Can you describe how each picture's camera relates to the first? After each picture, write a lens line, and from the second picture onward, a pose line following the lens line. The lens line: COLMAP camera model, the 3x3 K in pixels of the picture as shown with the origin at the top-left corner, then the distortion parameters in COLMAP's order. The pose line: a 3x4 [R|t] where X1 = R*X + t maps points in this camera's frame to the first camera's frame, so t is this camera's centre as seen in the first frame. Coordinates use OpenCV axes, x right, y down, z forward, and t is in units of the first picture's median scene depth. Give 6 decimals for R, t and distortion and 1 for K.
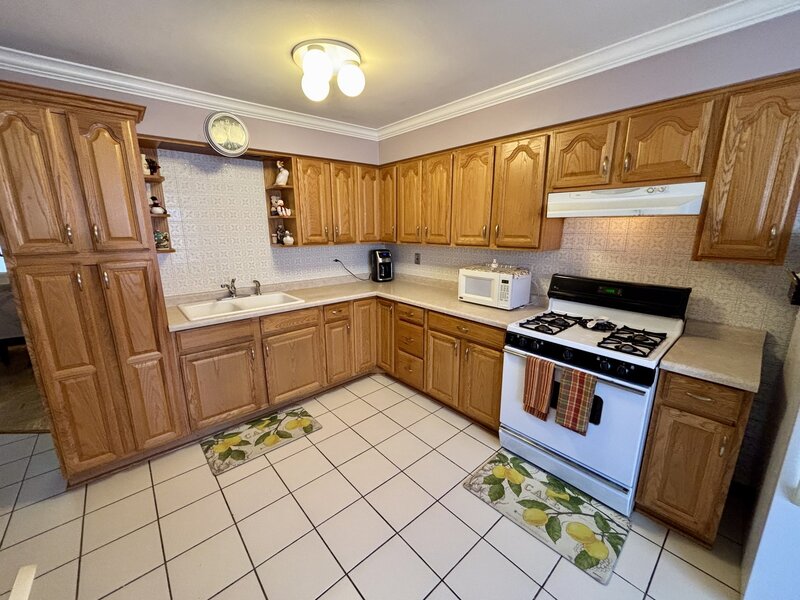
lens RADIAL K [[322.8, 0, 400.0], [0, 322.8, 300.0], [0, 0, 1]] dist [-0.000567, -0.000404]
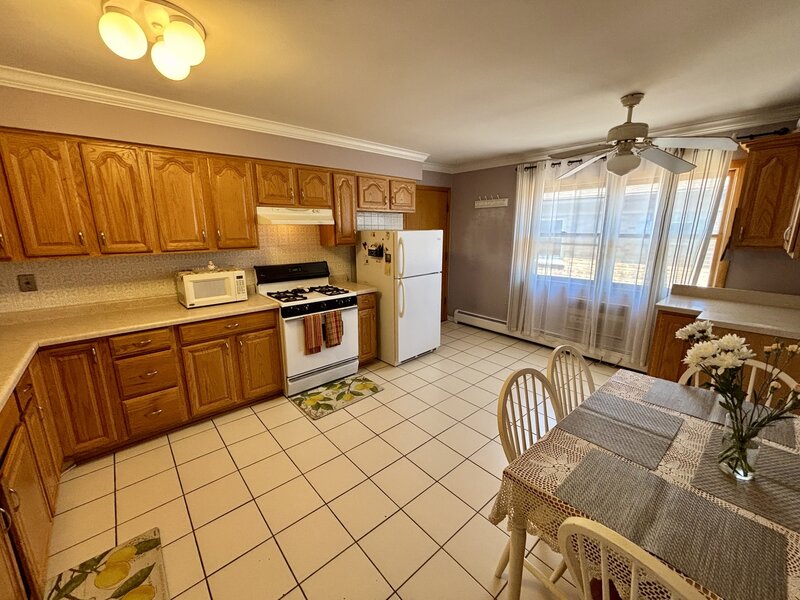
lens RADIAL K [[324.5, 0, 398.9], [0, 324.5, 302.6], [0, 0, 1]] dist [0.000418, -0.000165]
pose [[-0.004332, -0.222460, 0.974932, -1.038437], [0.224853, 0.949759, 0.217715, -0.117156], [-0.974383, 0.220159, 0.045906, 0.478072]]
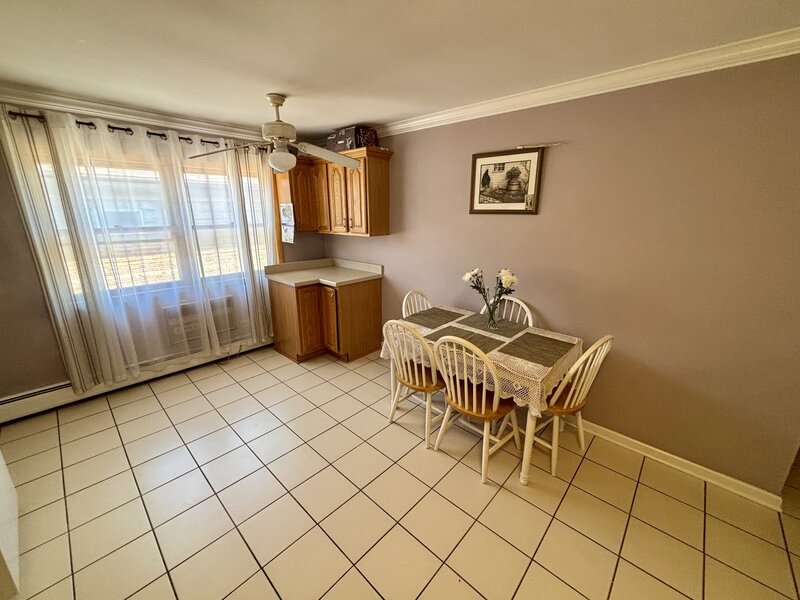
lens RADIAL K [[322.8, 0, 400.0], [0, 322.8, 300.0], [0, 0, 1]] dist [-0.000567, -0.000404]
pose [[-0.994730, 0.029429, -0.098217, -0.078422], [-0.020588, 0.881083, 0.472513, -0.281585], [0.100443, 0.472044, -0.875834, 1.029049]]
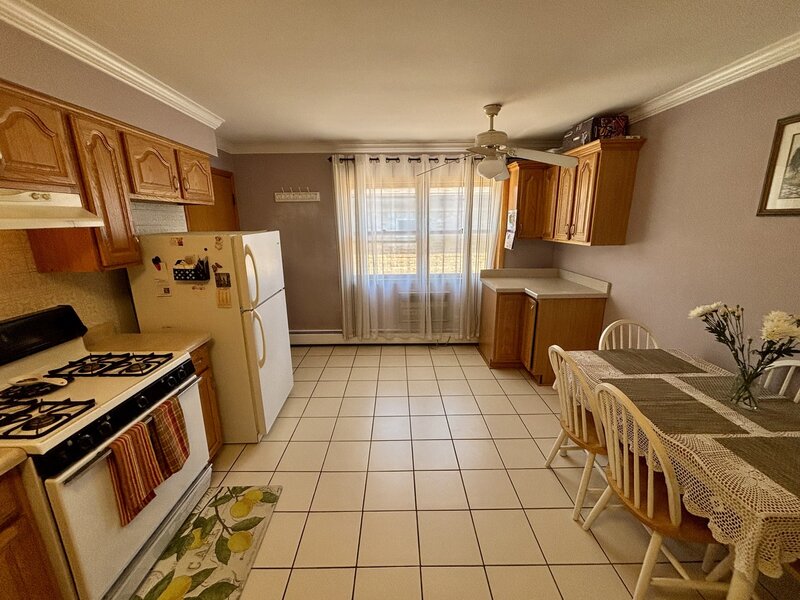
lens RADIAL K [[322.8, 0, 400.0], [0, 322.8, 300.0], [0, 0, 1]] dist [-0.000567, -0.000404]
pose [[-0.759818, -0.144496, 0.633875, -0.390262], [0.156854, 0.905444, 0.394421, -0.244866], [-0.630931, 0.399113, -0.665308, 0.928709]]
